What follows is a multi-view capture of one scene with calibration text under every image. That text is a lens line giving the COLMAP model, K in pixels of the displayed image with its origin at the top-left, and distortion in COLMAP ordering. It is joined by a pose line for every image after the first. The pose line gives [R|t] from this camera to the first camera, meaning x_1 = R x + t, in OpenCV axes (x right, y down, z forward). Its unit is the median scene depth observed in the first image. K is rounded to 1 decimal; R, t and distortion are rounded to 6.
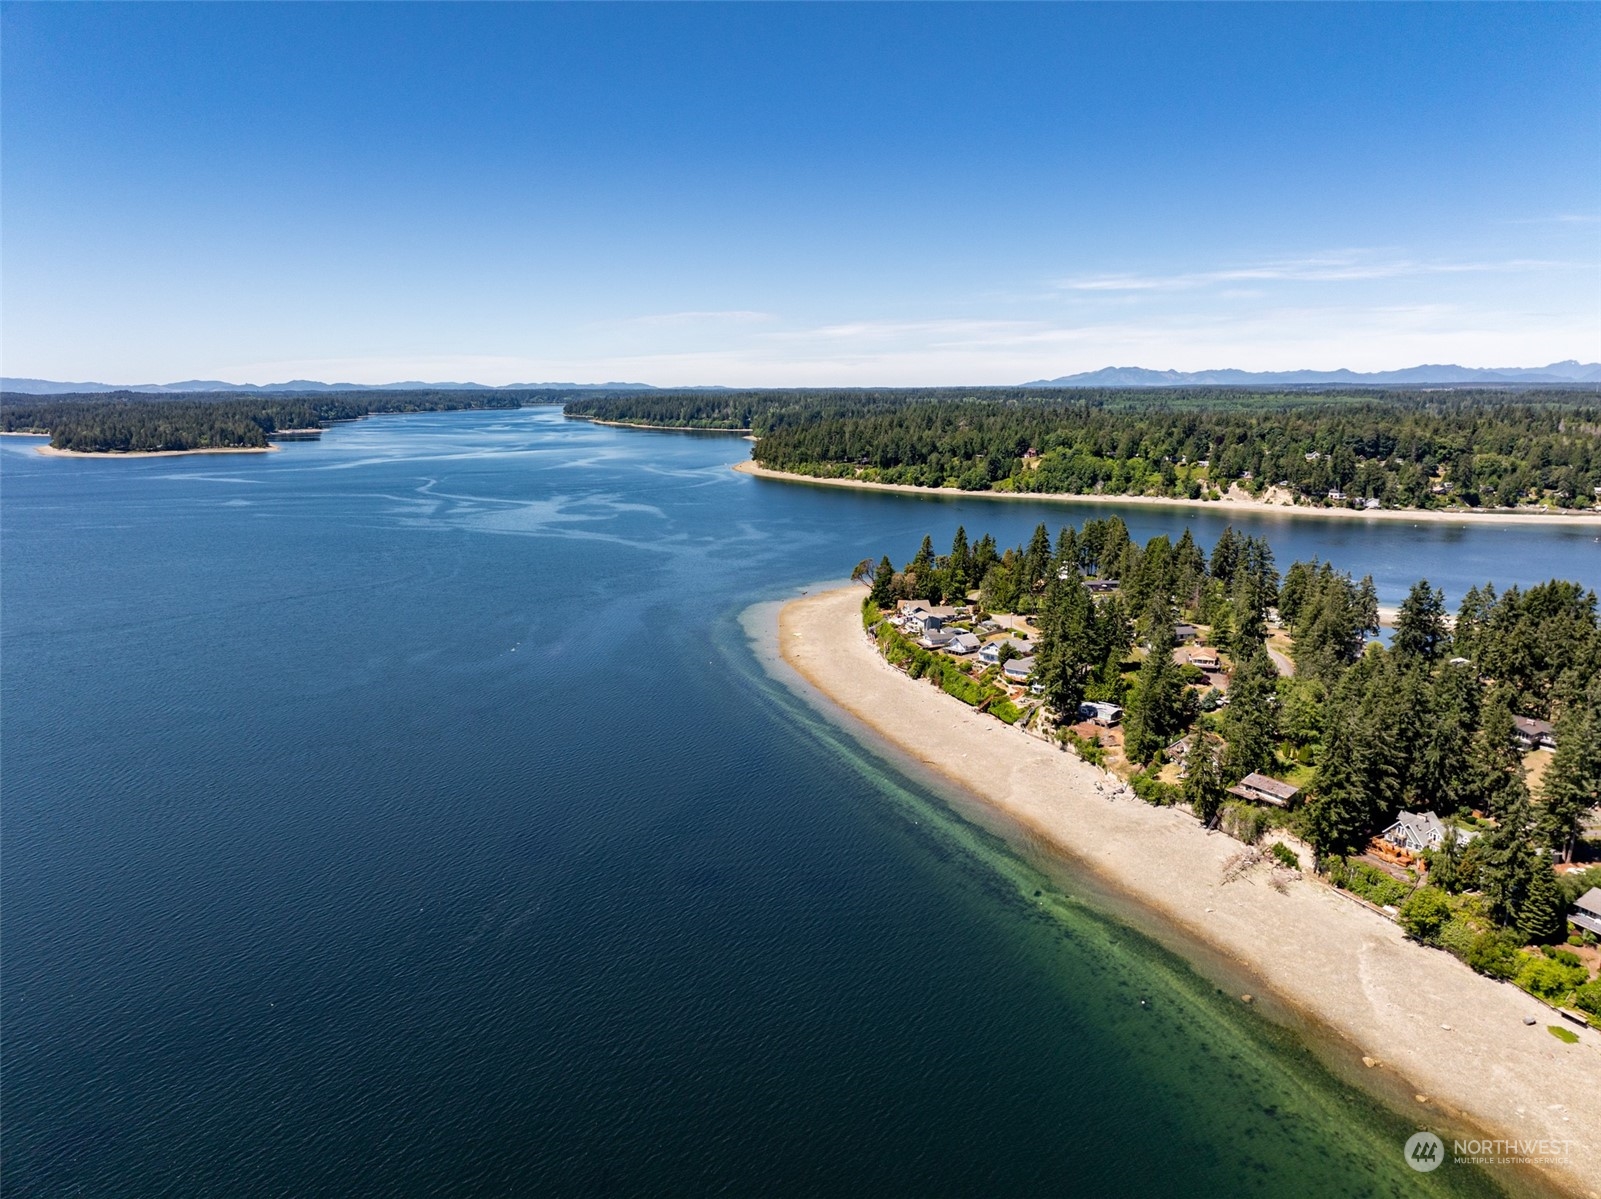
lens RADIAL K [[1125.4, 0, 803.2], [0, 1125.4, 594.5], [0, 0, 1]] dist [-0.030023, -0.002696]
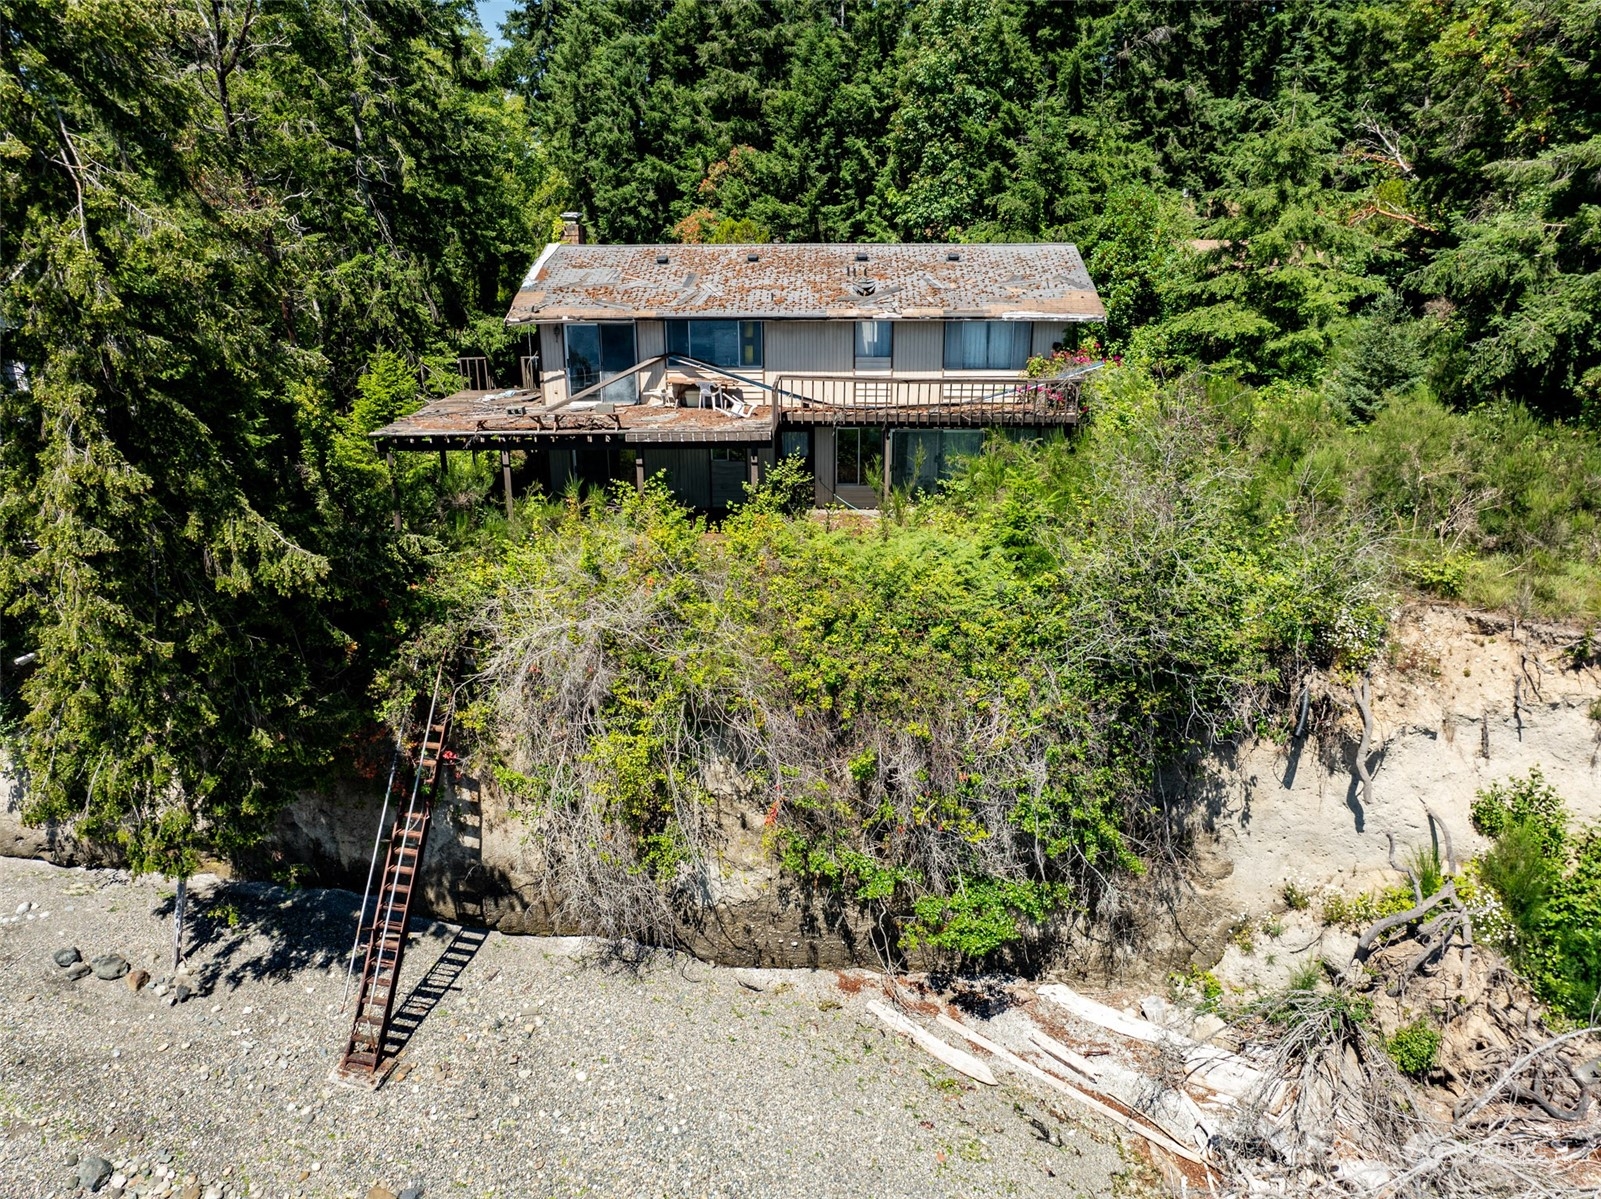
lens RADIAL K [[1125.4, 0, 803.2], [0, 1125.4, 594.5], [0, 0, 1]] dist [-0.030023, -0.002696]
pose [[0.534574, -0.265400, 0.802368, 0.312029], [0.155922, 0.964085, 0.215009, 0.166411], [-0.830614, 0.010168, 0.556756, 0.893560]]
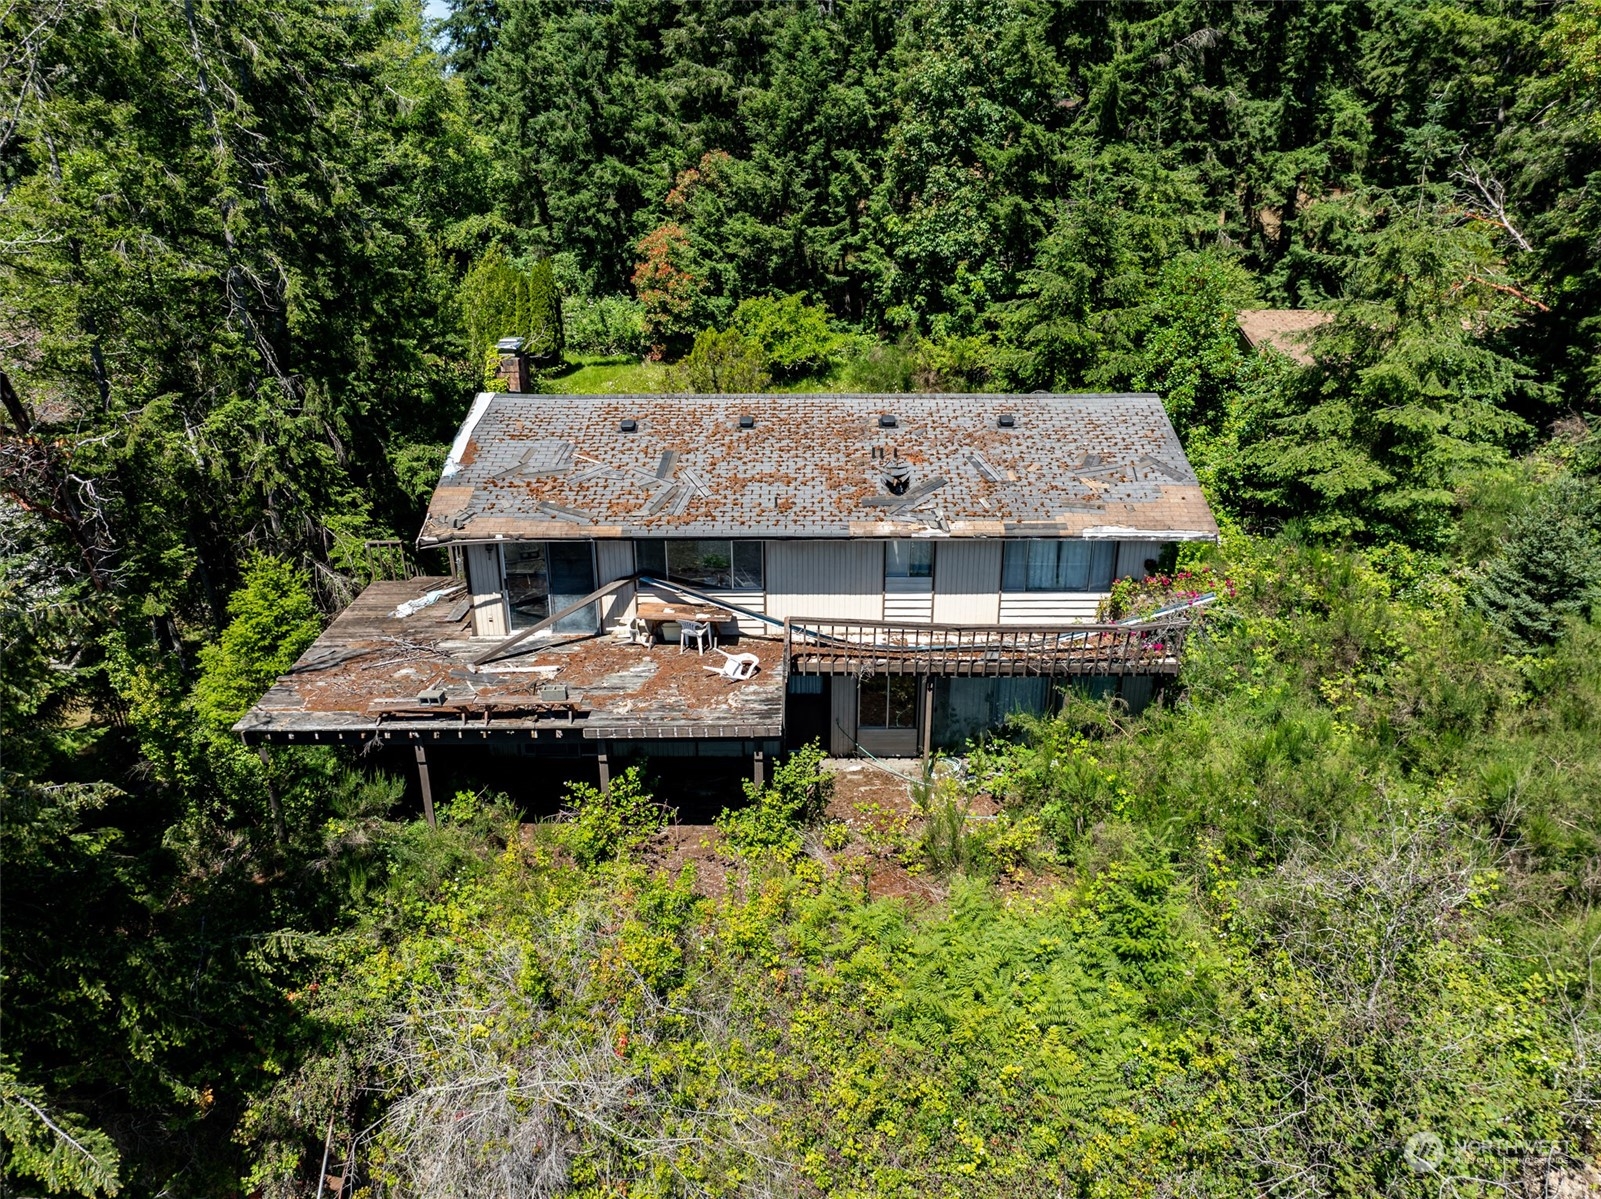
lens RADIAL K [[1125.4, 0, 803.2], [0, 1125.4, 594.5], [0, 0, 1]] dist [-0.030023, -0.002696]
pose [[0.509728, -0.318185, 0.799335, 0.333769], [0.156926, 0.947895, 0.277252, 0.149353], [-0.845903, -0.015887, 0.533100, 0.907638]]
